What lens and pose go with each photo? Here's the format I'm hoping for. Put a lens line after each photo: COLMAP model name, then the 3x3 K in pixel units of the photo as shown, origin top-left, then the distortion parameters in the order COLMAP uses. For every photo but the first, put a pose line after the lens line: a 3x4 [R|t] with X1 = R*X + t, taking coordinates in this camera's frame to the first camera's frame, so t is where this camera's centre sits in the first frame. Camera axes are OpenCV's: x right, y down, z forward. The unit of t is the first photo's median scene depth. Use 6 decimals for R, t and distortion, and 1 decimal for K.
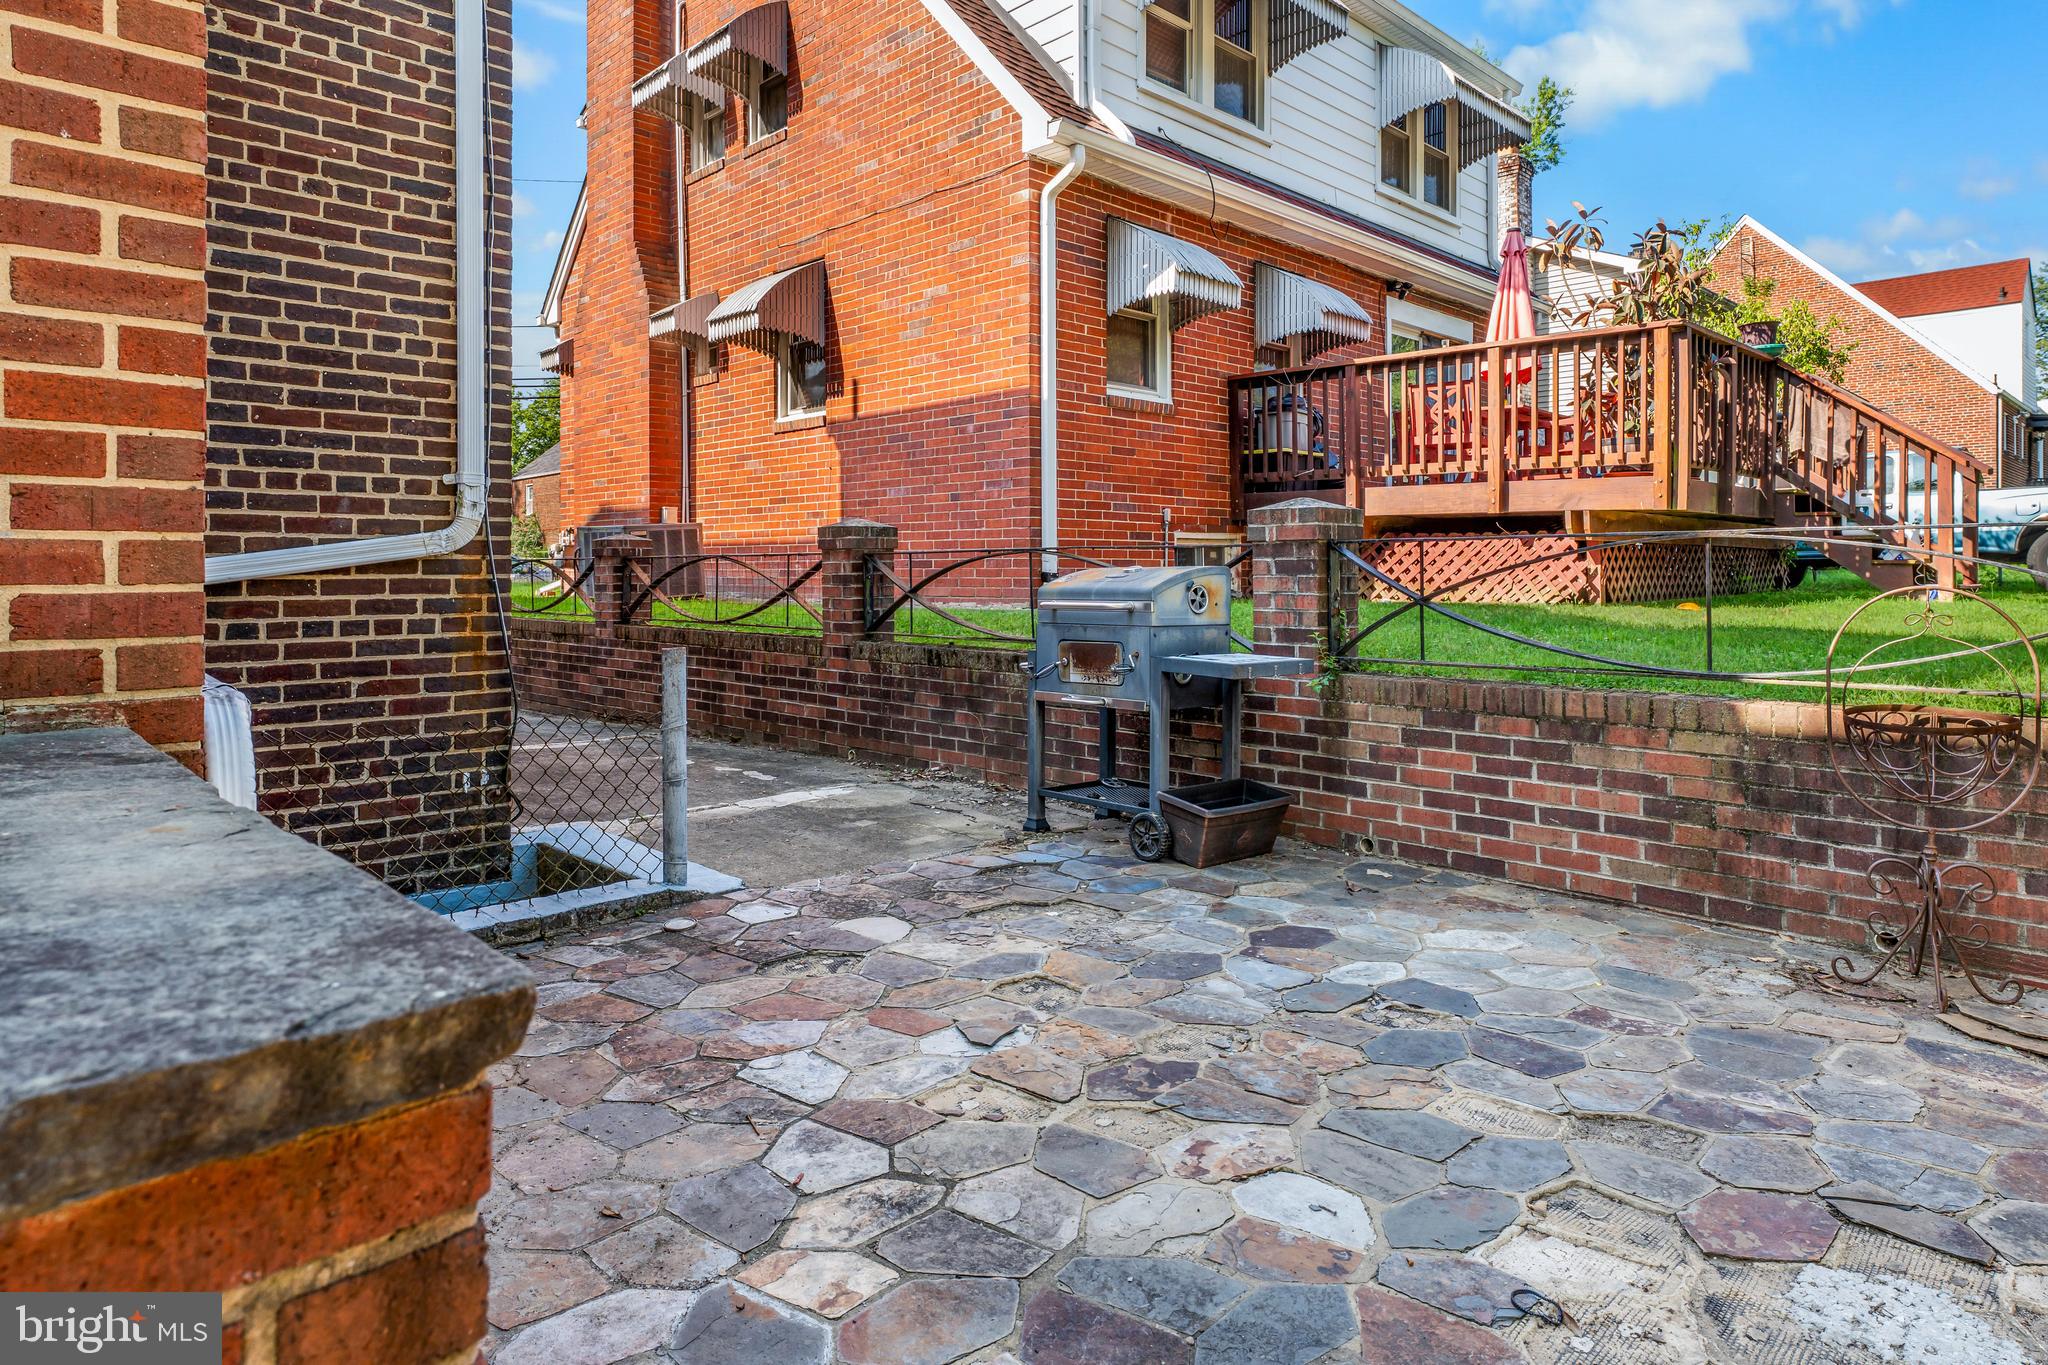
lens RADIAL K [[1173.5, 0, 1025.4], [0, 1173.5, 670.7], [0, 0, 1]] dist [0.006913, 0.001186]
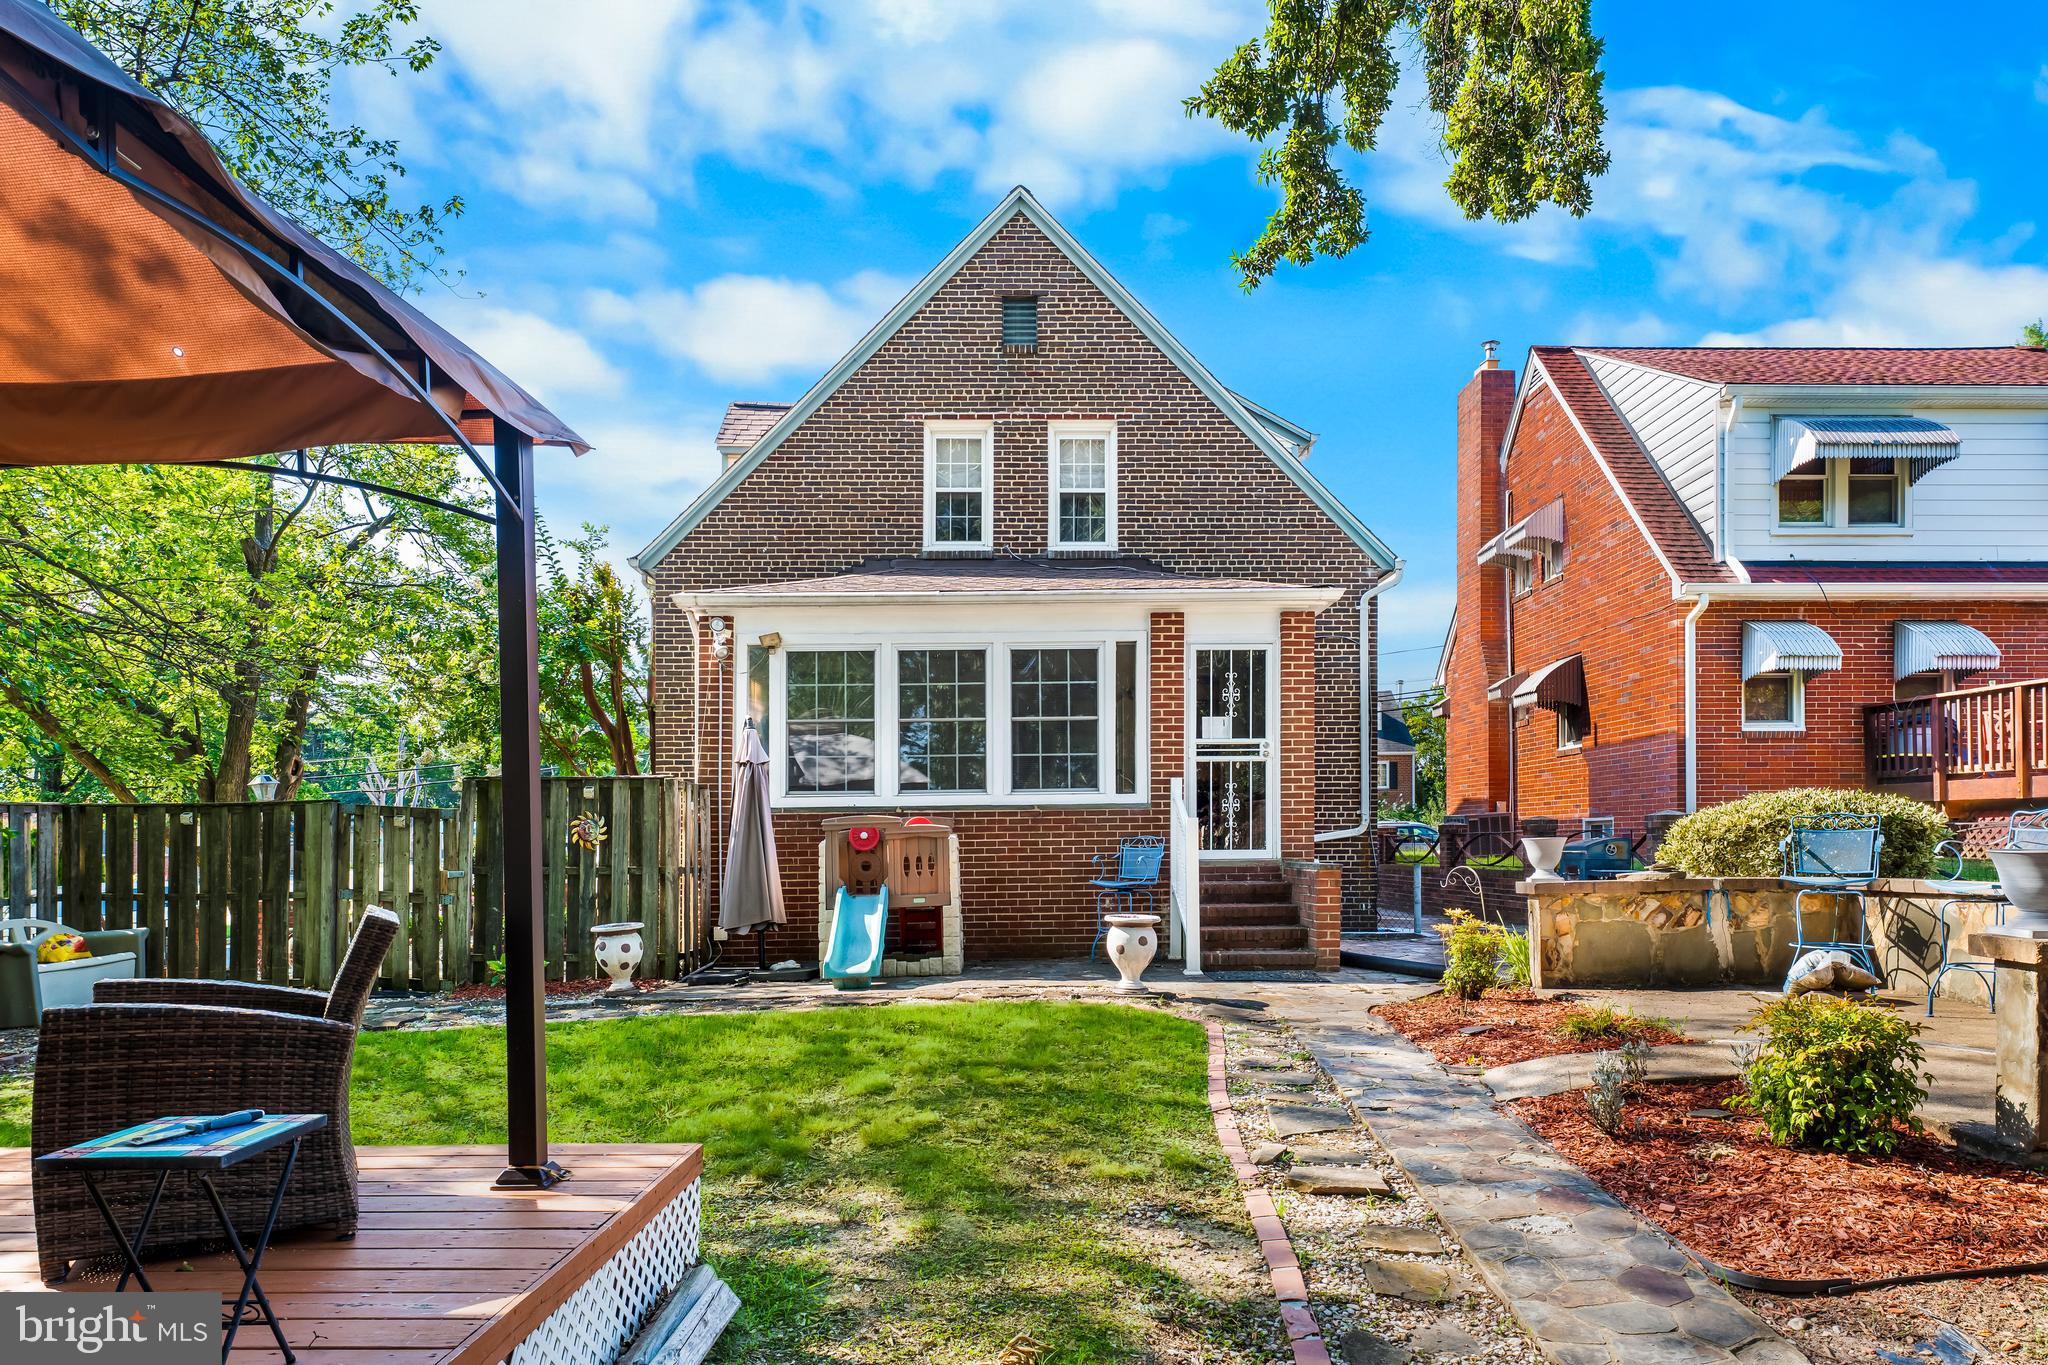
lens RADIAL K [[1173.5, 0, 1025.4], [0, 1173.5, 670.7], [0, 0, 1]] dist [0.006913, 0.001186]
pose [[0.720552, -0.106293, -0.685205, 0.463991], [-0.052569, 0.976963, -0.206832, 0.072928], [0.691405, 0.185054, 0.698365, -0.824498]]
